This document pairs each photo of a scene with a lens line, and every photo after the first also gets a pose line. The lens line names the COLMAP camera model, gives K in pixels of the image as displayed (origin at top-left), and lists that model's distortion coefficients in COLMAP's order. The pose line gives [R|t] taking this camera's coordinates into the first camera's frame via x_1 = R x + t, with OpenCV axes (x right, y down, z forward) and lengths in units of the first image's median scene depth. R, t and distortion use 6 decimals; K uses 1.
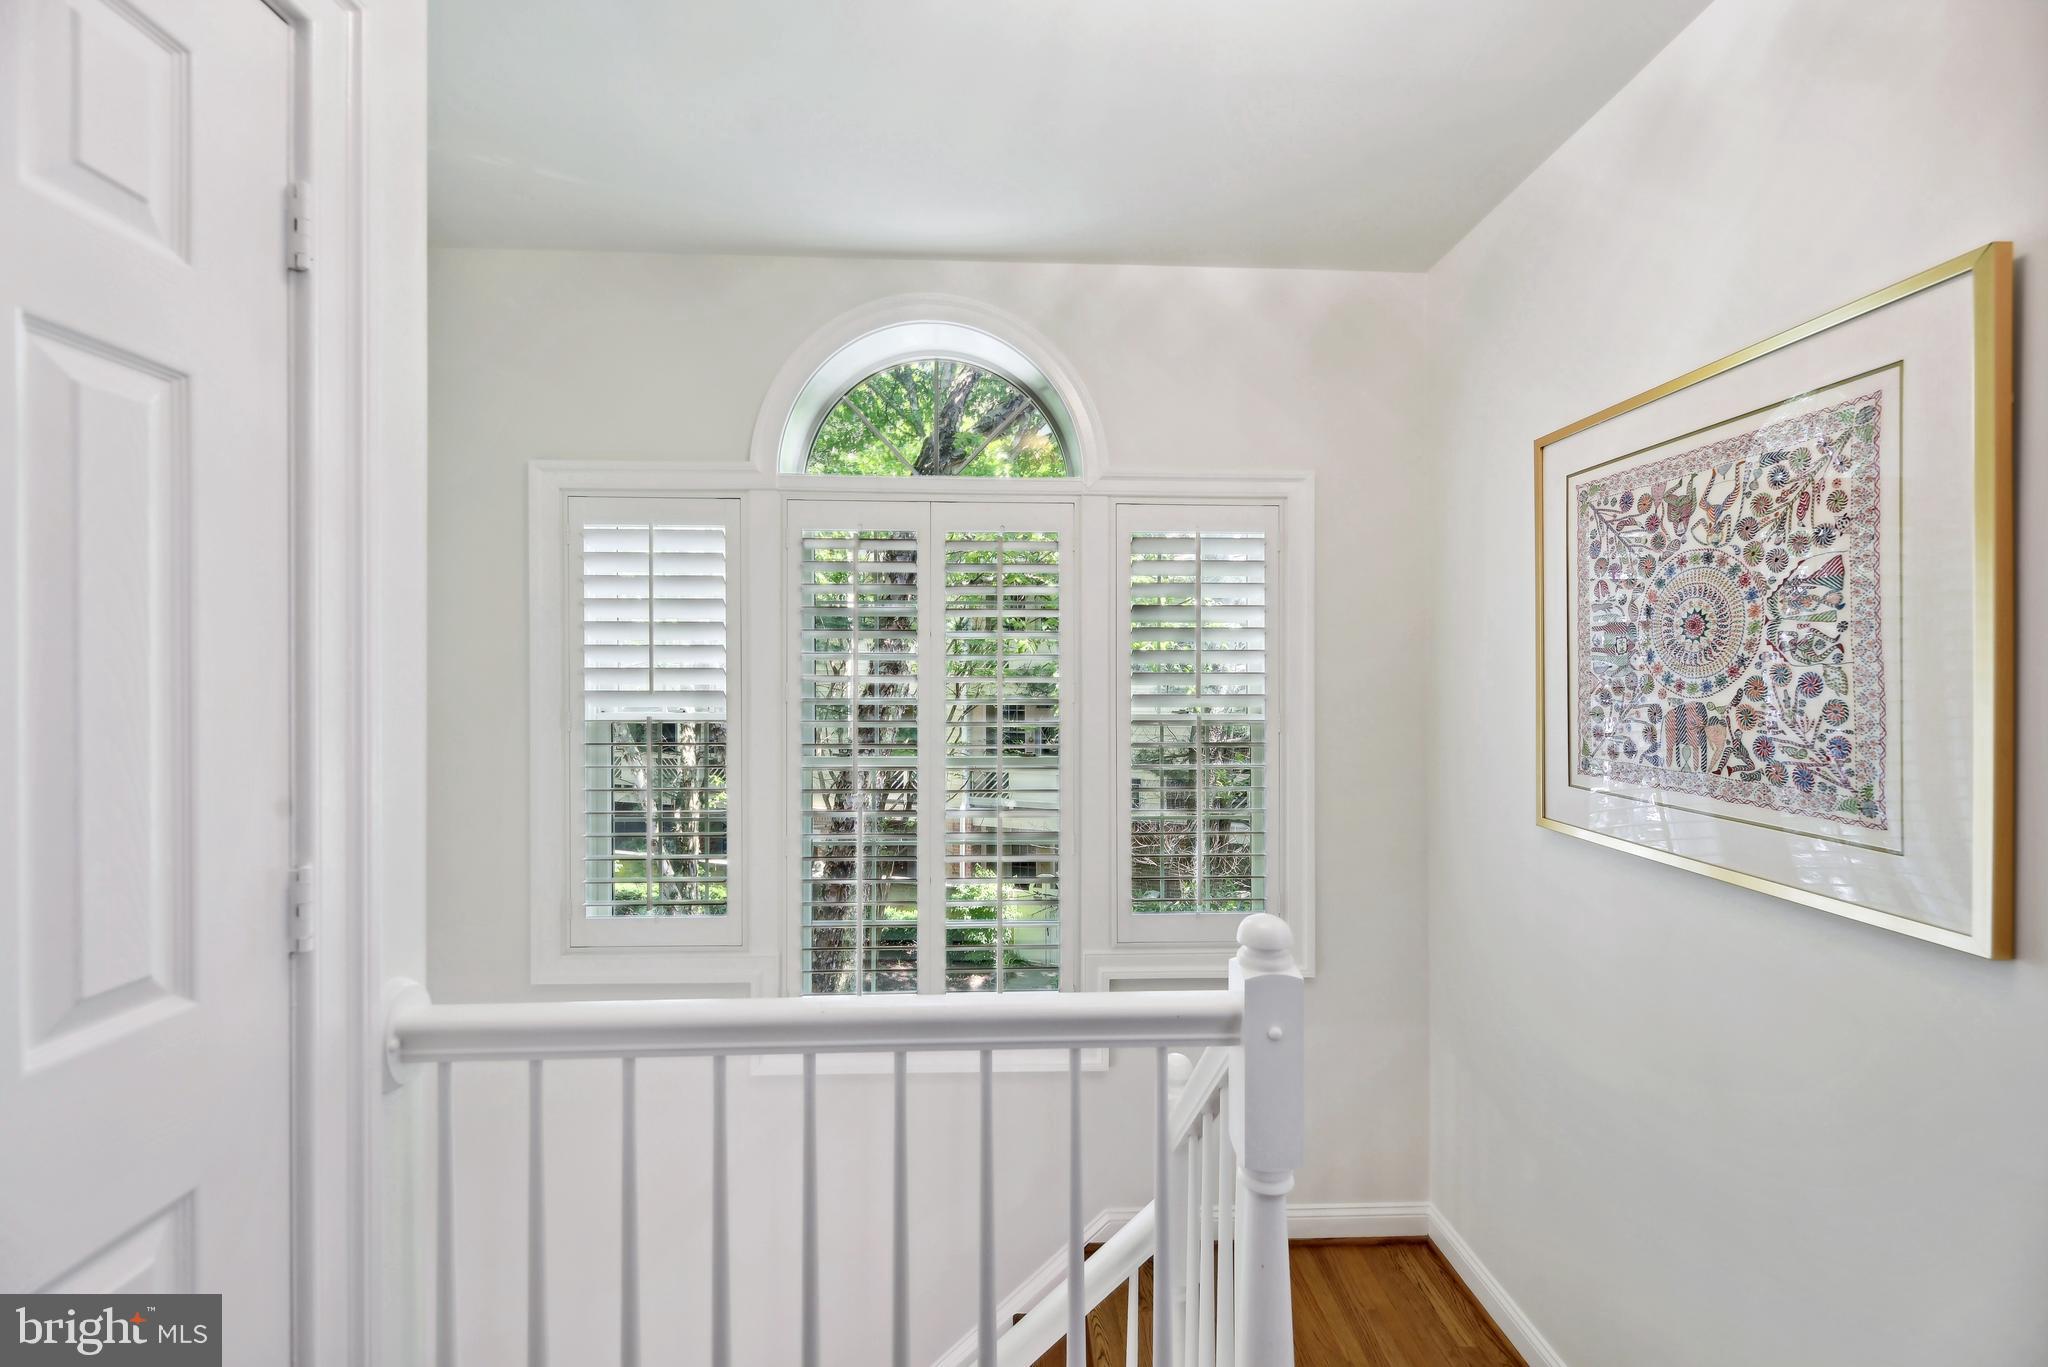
lens RADIAL K [[835.3, 0, 1033.5], [0, 835.3, 689.8], [0, 0, 1]] dist [0.000309, -0.003699]
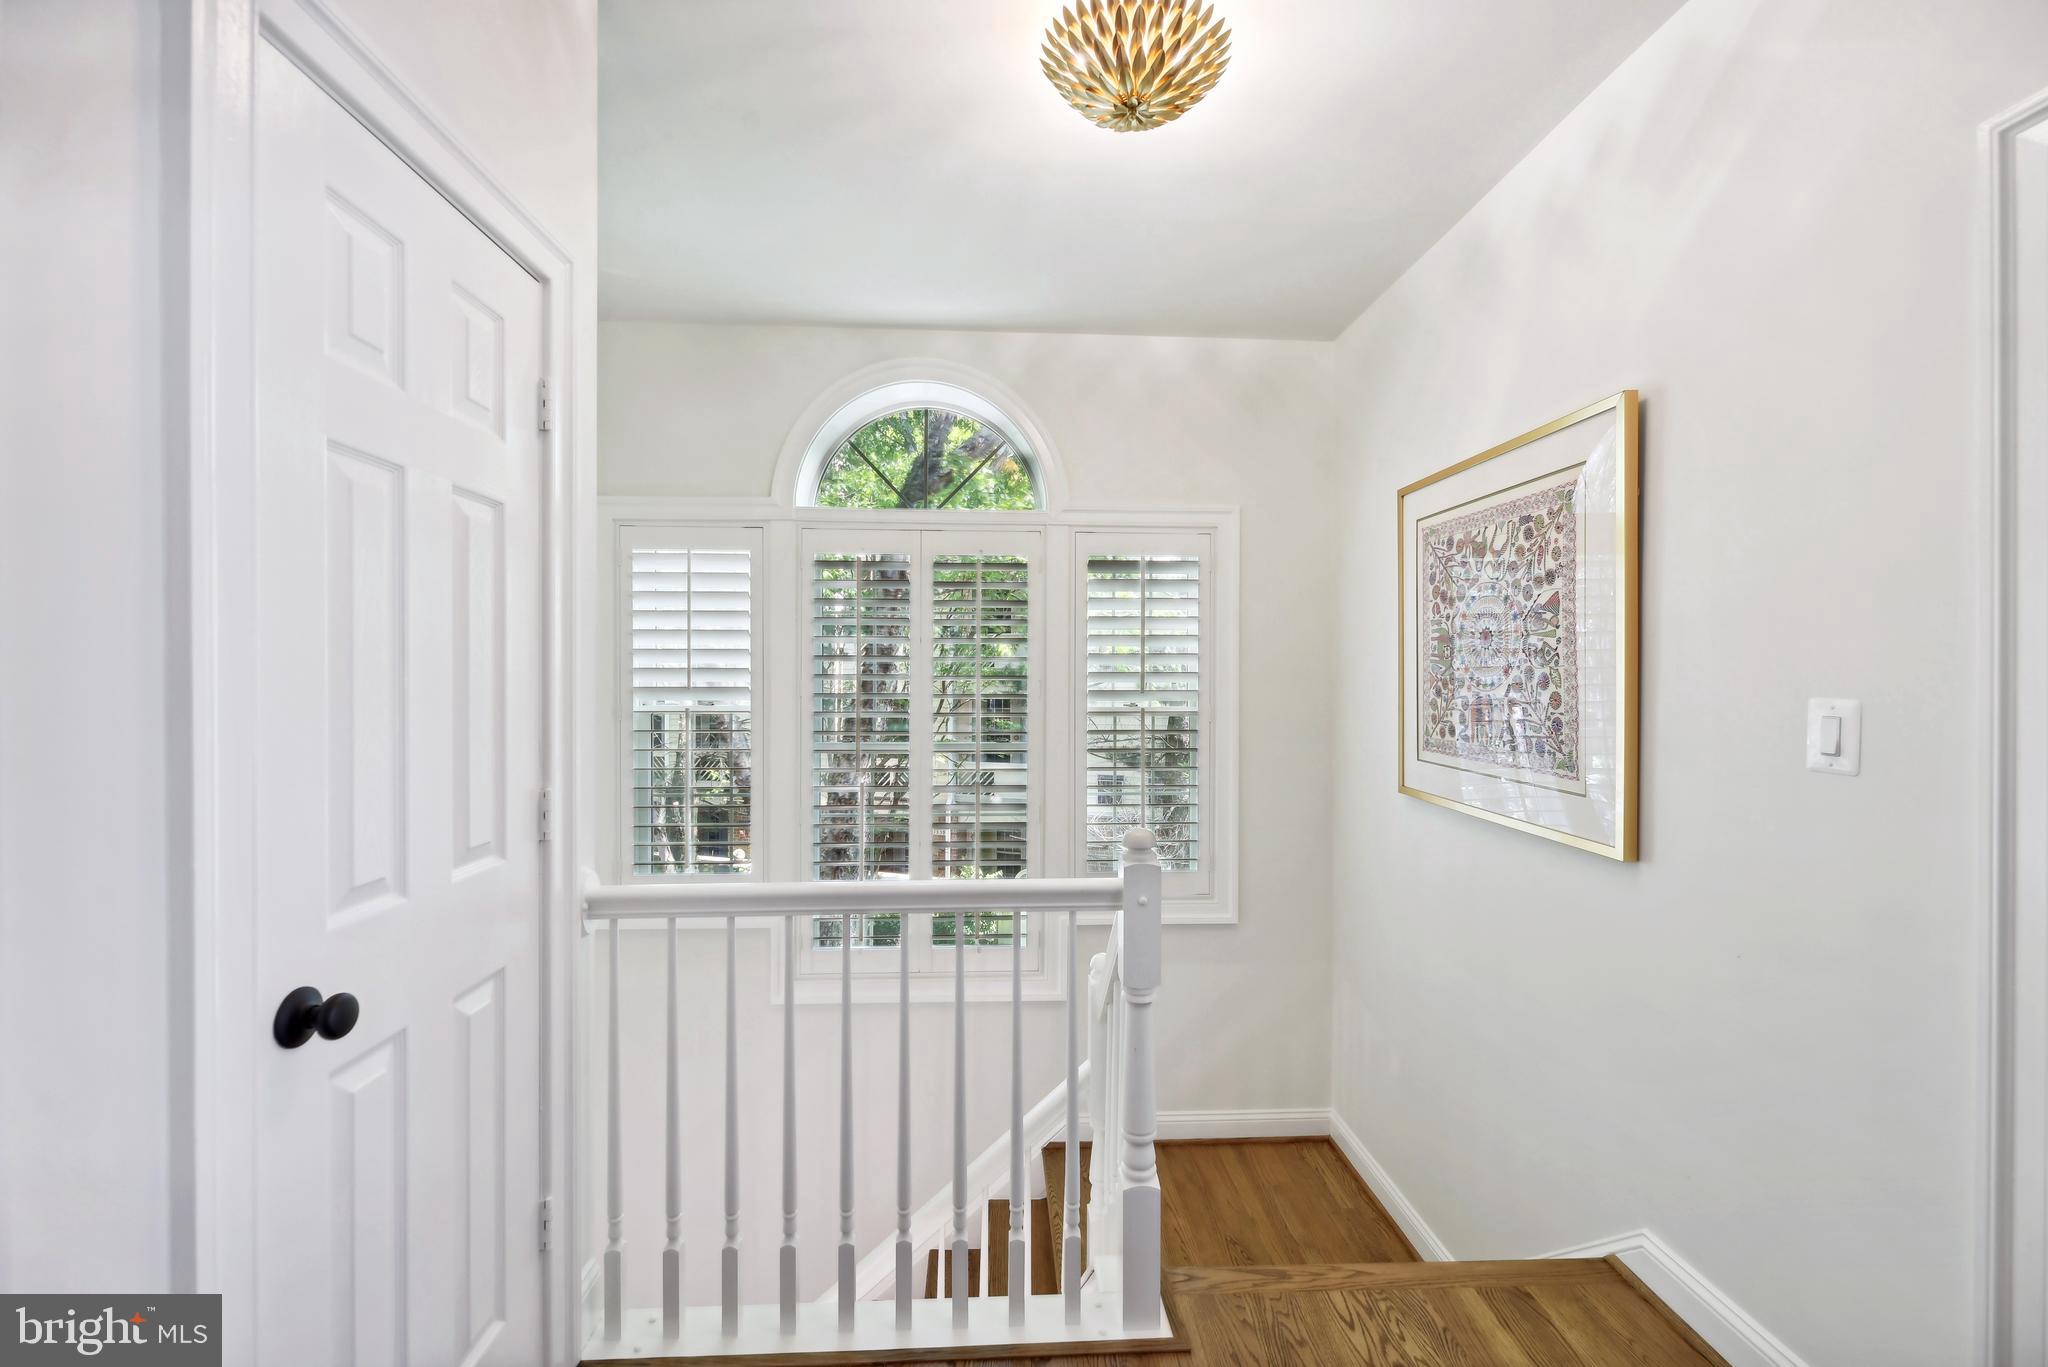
lens RADIAL K [[827.7, 0, 1030.8], [0, 827.7, 680.4], [0, 0, 1]] dist [0.005605, 0.000125]
pose [[0.999901, 0.000756, 0.014069, 0.030239], [-0.000610, 0.999946, -0.010371, 0.005956], [-0.014076, 0.010361, 0.999847, -0.323813]]
